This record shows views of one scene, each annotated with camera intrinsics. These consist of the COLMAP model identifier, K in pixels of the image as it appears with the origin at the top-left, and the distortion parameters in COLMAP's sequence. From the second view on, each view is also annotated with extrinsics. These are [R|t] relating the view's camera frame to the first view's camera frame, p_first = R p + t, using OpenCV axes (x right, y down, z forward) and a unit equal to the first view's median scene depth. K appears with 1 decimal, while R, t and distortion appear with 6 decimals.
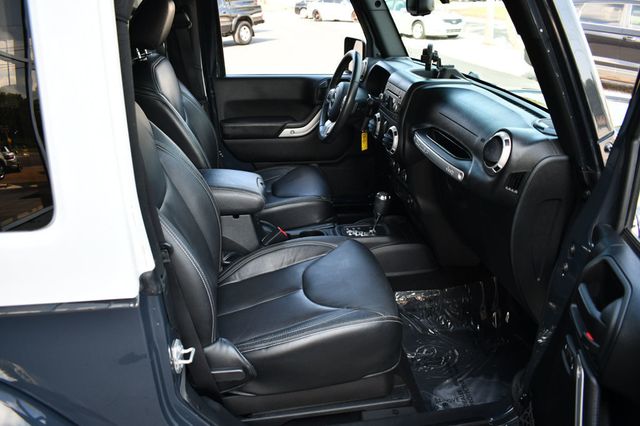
lens RADIAL K [[493.8, 0, 320.8], [0, 493.8, 212.6], [0, 0, 1]] dist [-0.101506, 0.019464]
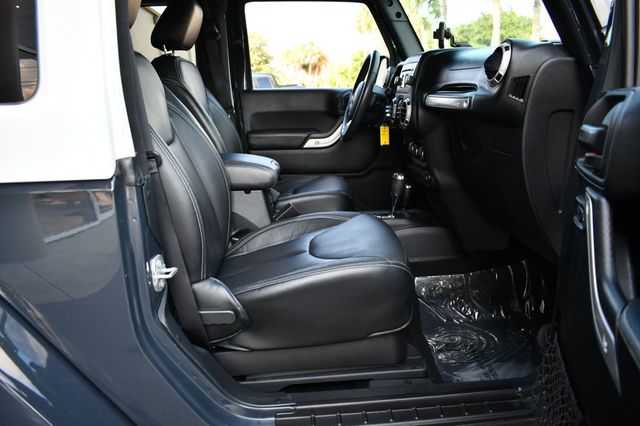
lens RADIAL K [[493.8, 0, 320.4], [0, 493.8, 213.6], [0, 0, 1]] dist [-0.101506, 0.019464]
pose [[0.994999, -0.003700, -0.099819, 0.072663], [-0.013606, 0.984979, -0.172137, 0.224025], [0.098957, 0.172634, 0.980003, 0.060021]]
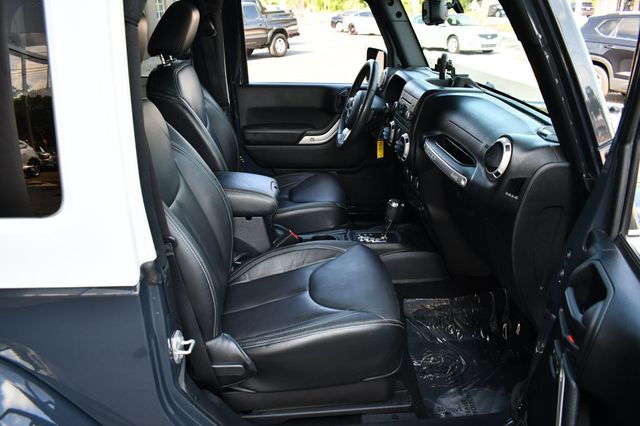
lens RADIAL K [[493.8, 0, 320.4], [0, 493.8, 212.2], [0, 0, 1]] dist [-0.101506, 0.019464]
pose [[0.997448, 0.030583, -0.064512, 0.043569], [-0.032262, 0.999163, -0.025138, 0.016679], [0.063689, 0.027155, 0.997600, -0.013849]]
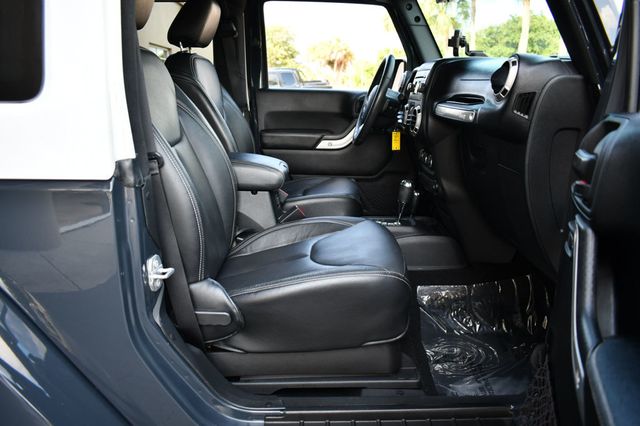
lens RADIAL K [[493.8, 0, 322.0], [0, 493.8, 214.2], [0, 0, 1]] dist [-0.101506, 0.019464]
pose [[0.989910, 0.043635, -0.134809, 0.100159], [-0.065475, 0.984602, -0.162089, 0.207693], [0.125660, 0.169280, 0.977524, 0.059711]]
